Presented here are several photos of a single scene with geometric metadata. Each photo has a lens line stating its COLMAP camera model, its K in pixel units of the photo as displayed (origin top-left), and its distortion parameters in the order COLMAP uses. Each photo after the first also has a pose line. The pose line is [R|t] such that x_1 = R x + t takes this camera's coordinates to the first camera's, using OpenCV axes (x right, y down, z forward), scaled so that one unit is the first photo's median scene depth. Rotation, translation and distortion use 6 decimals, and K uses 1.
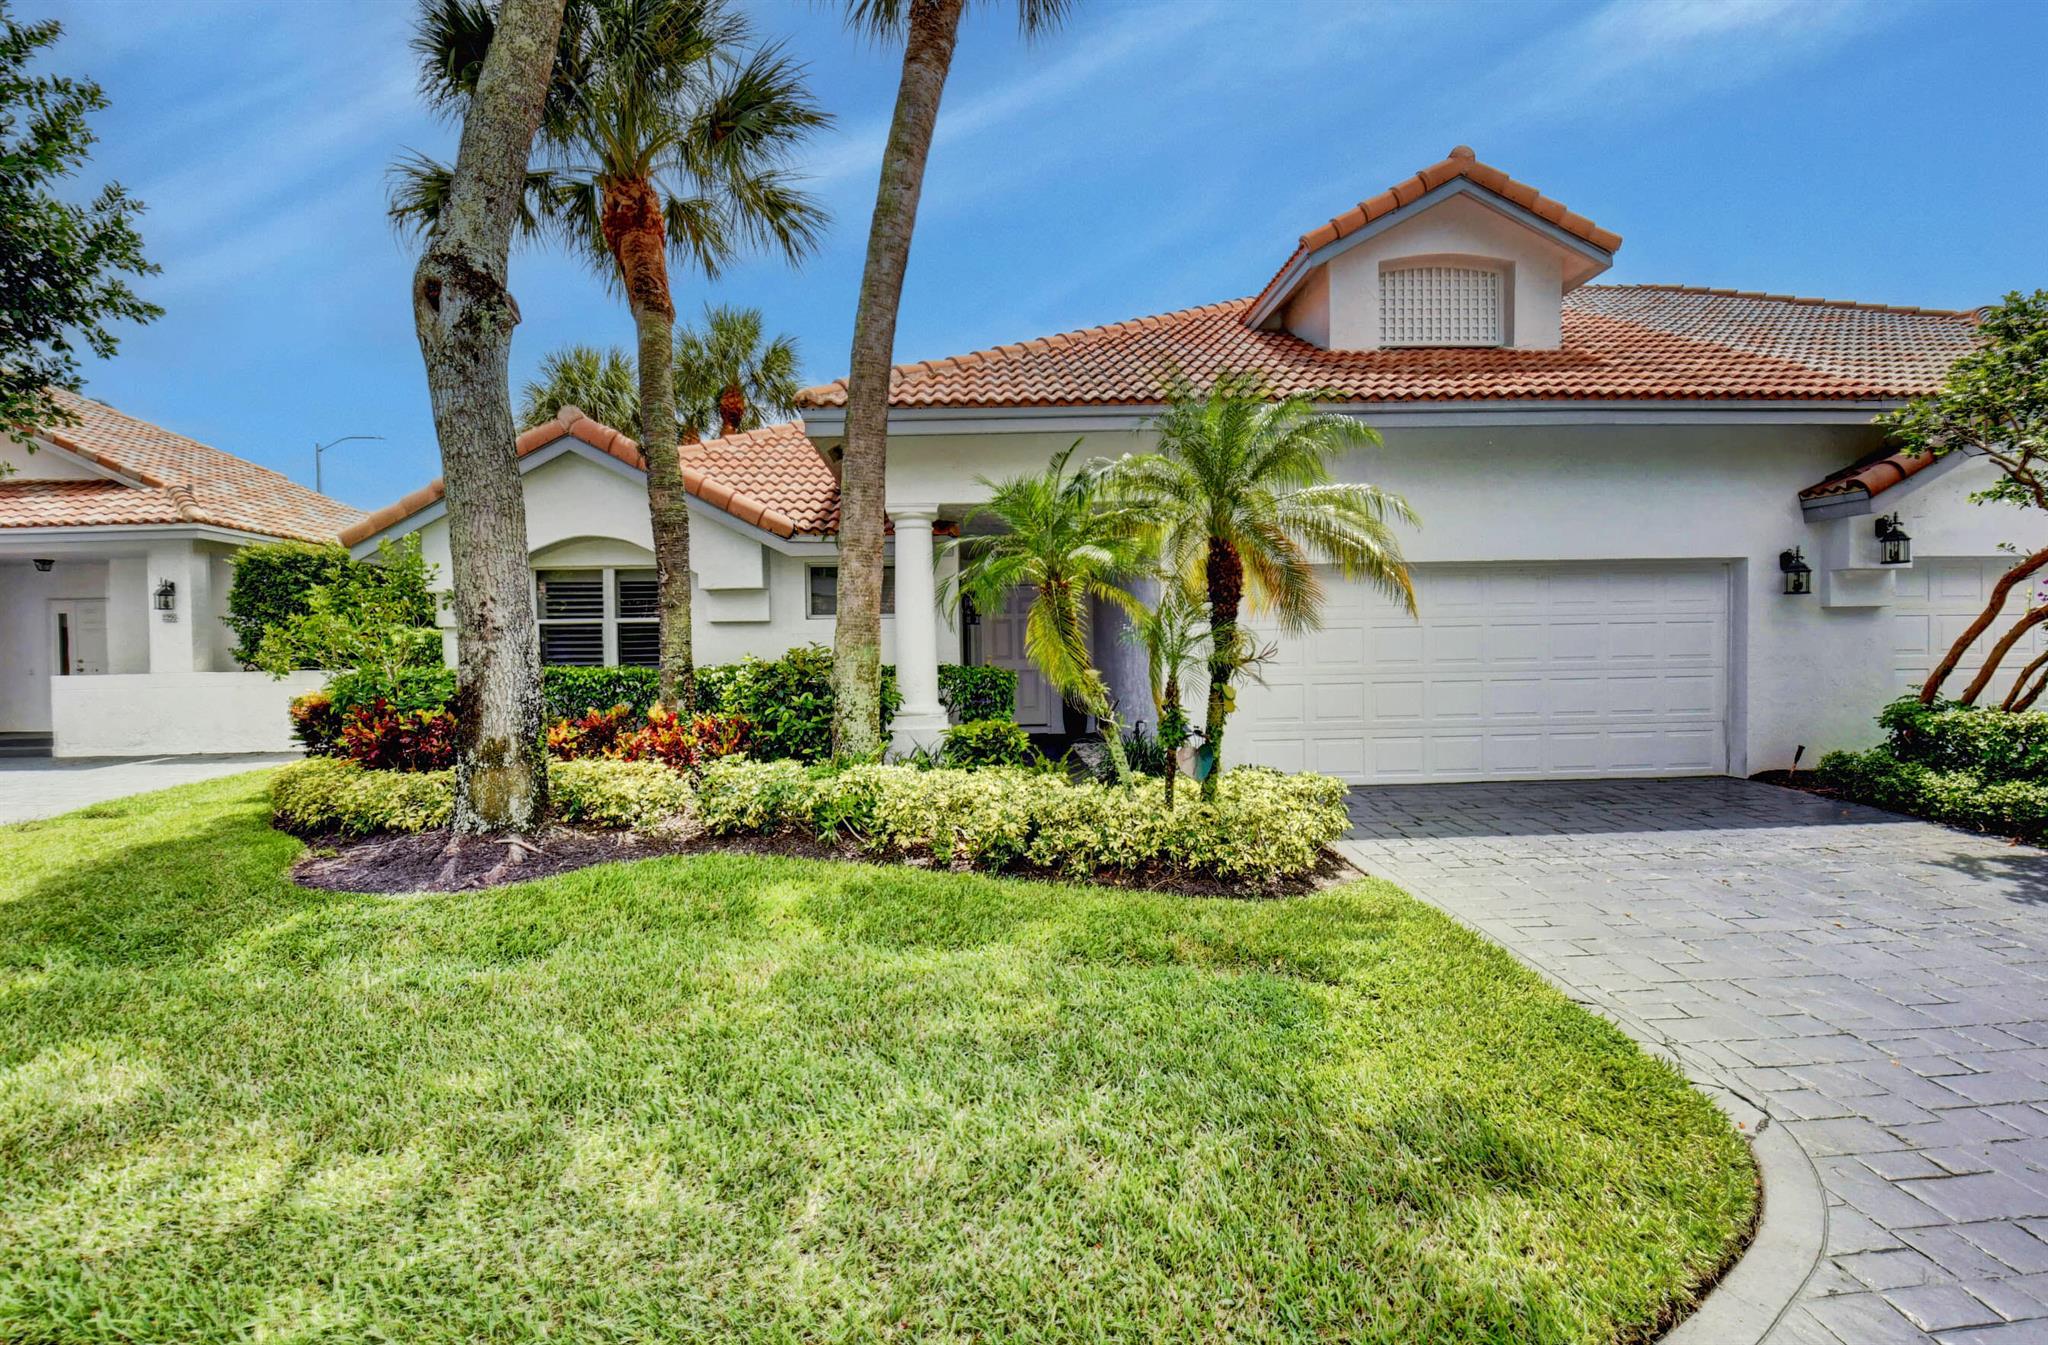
lens RADIAL K [[967.6, 0, 967.9], [0, 967.6, 666.1], [0, 0, 1]] dist [0.008409, -0.020405]
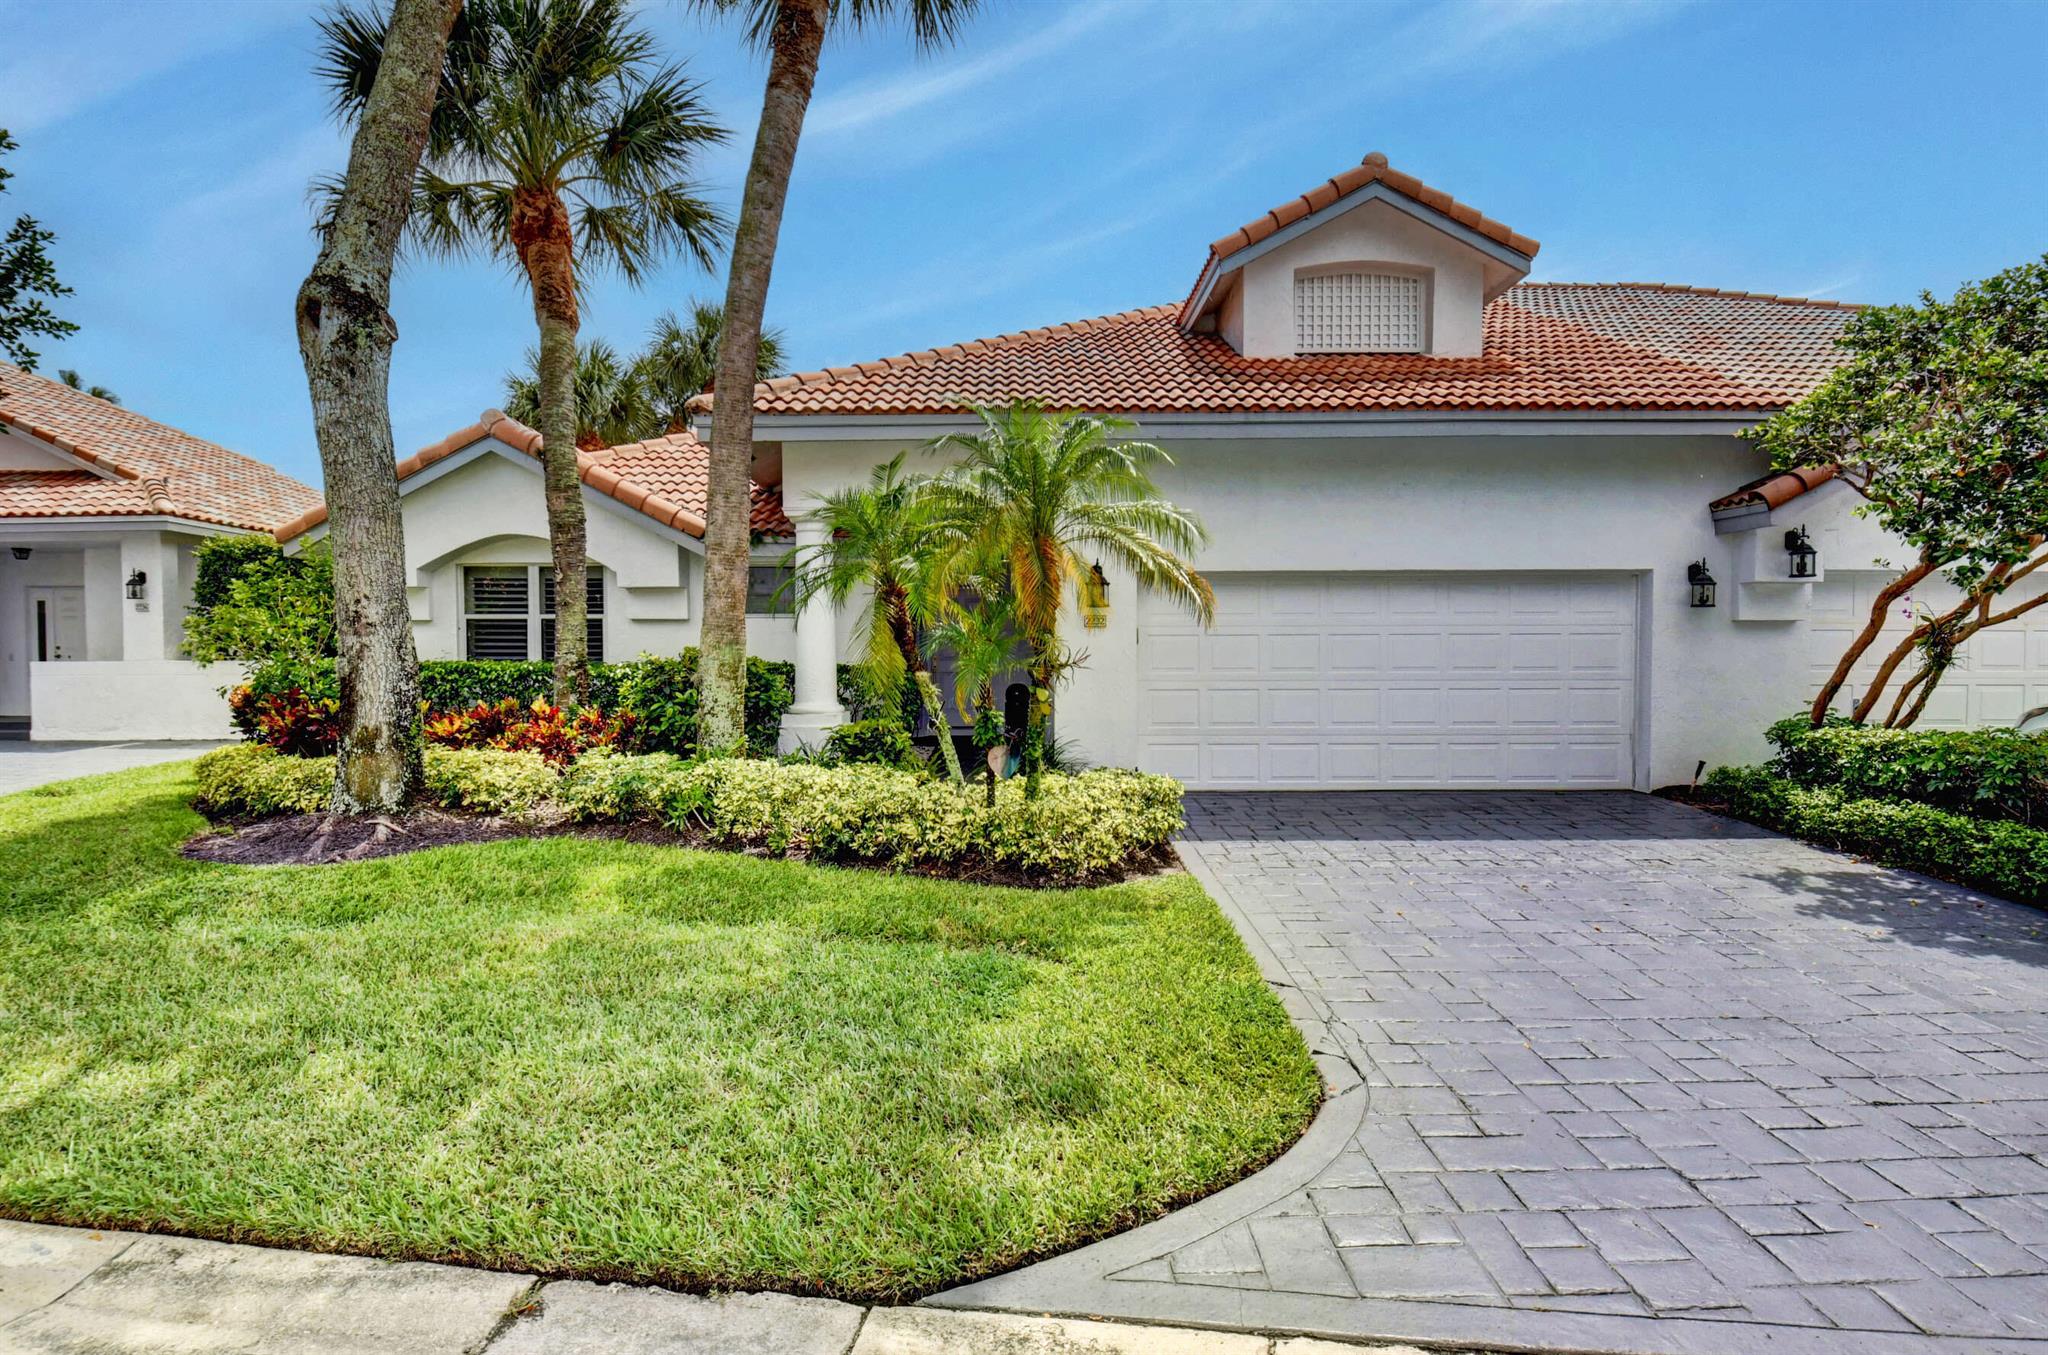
lens RADIAL K [[1046.4, 0, 1024.0], [0, 1046.4, 677.5], [0, 0, 1]] dist [0.003227, -0.017743]
pose [[0.999206, 0.016527, -0.036253, 0.255275], [-0.016160, 0.999815, 0.010397, -0.003103], [0.036418, -0.009803, 0.999289, -0.120034]]
